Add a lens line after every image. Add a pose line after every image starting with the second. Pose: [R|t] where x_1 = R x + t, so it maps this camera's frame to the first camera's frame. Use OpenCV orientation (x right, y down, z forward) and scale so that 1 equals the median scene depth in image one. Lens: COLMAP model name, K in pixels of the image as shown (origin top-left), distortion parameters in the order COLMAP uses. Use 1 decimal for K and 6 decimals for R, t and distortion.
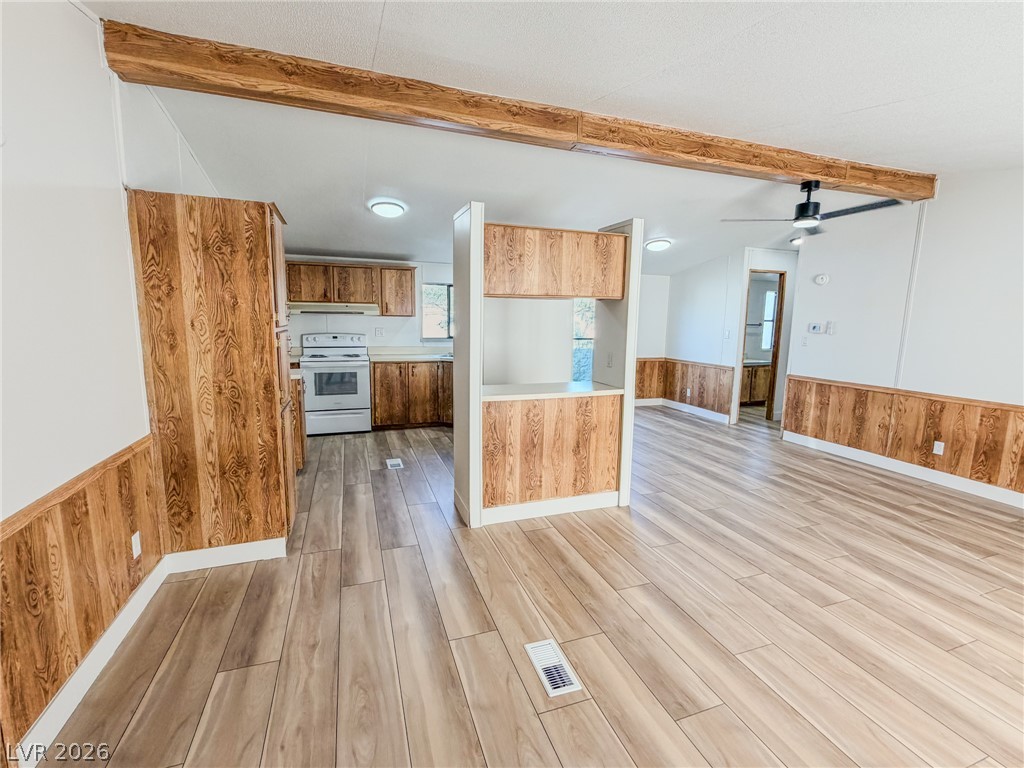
lens RADIAL K [[454.7, 0, 510.1], [0, 454.7, 383.4], [0, 0, 1]] dist [0.000466, -0.000114]
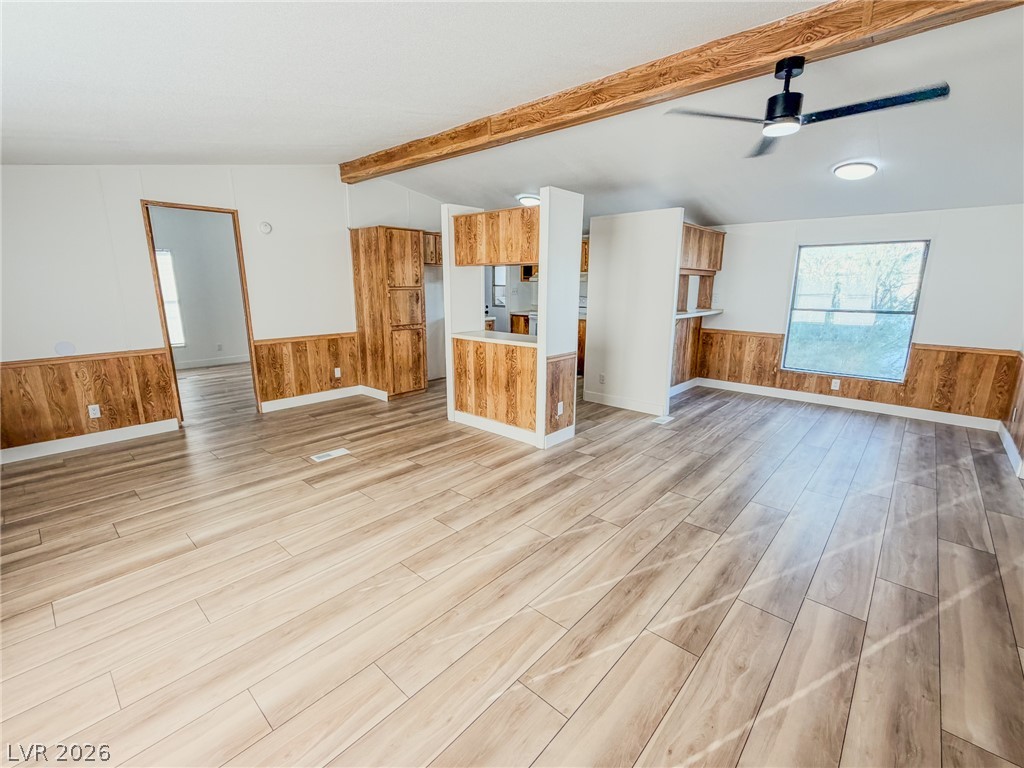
lens RADIAL K [[454.7, 0, 510.1], [0, 454.7, 383.4], [0, 0, 1]] dist [0.000466, -0.000114]
pose [[0.473167, 0.180032, -0.862381, 1.190980], [-0.124585, 0.982733, 0.136800, -0.035427], [0.872119, 0.042711, 0.487427, 0.386560]]
